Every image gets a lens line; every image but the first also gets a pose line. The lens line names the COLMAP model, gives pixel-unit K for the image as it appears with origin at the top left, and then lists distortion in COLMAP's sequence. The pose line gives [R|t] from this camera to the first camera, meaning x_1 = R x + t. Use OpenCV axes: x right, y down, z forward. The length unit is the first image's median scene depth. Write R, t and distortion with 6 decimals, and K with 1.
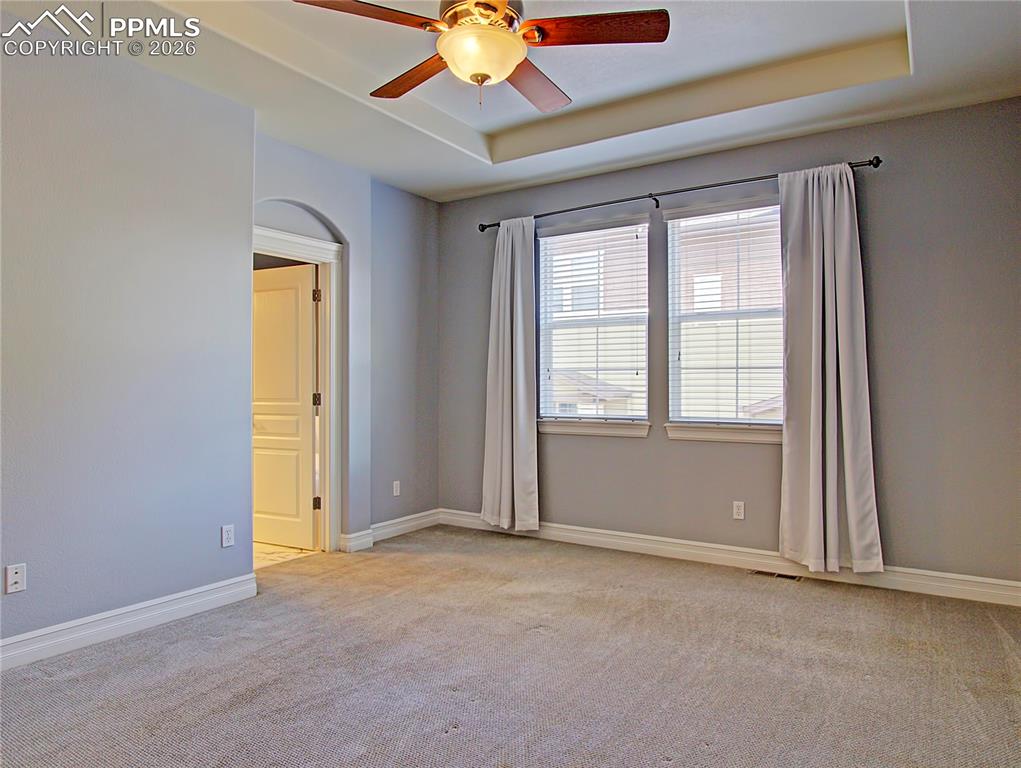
lens RADIAL K [[658.3, 0, 506.5], [0, 658.3, 376.6], [0, 0, 1]] dist [-0.020425, -0.001781]
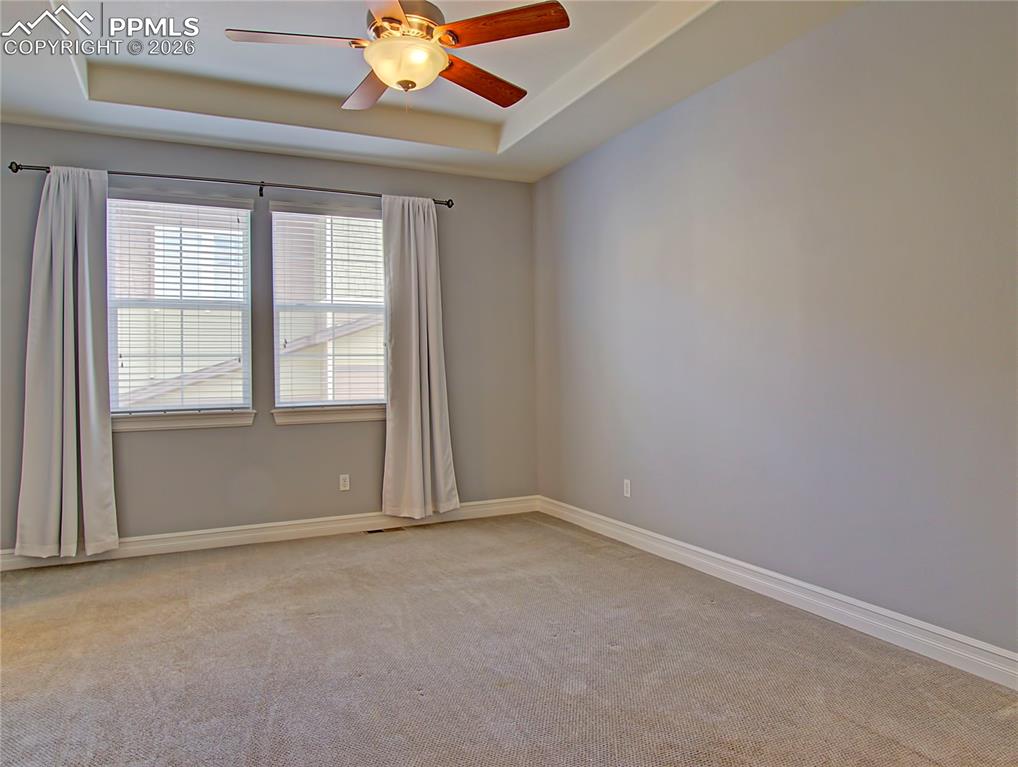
lens RADIAL K [[669.3, 0, 511.0], [0, 669.3, 357.7], [0, 0, 1]] dist [-0.009689, -0.004448]
pose [[0.532473, 0.005889, 0.846426, -0.439961], [0.004697, 0.999940, -0.009912, 0.002214], [-0.846434, 0.009254, 0.532414, 0.137106]]
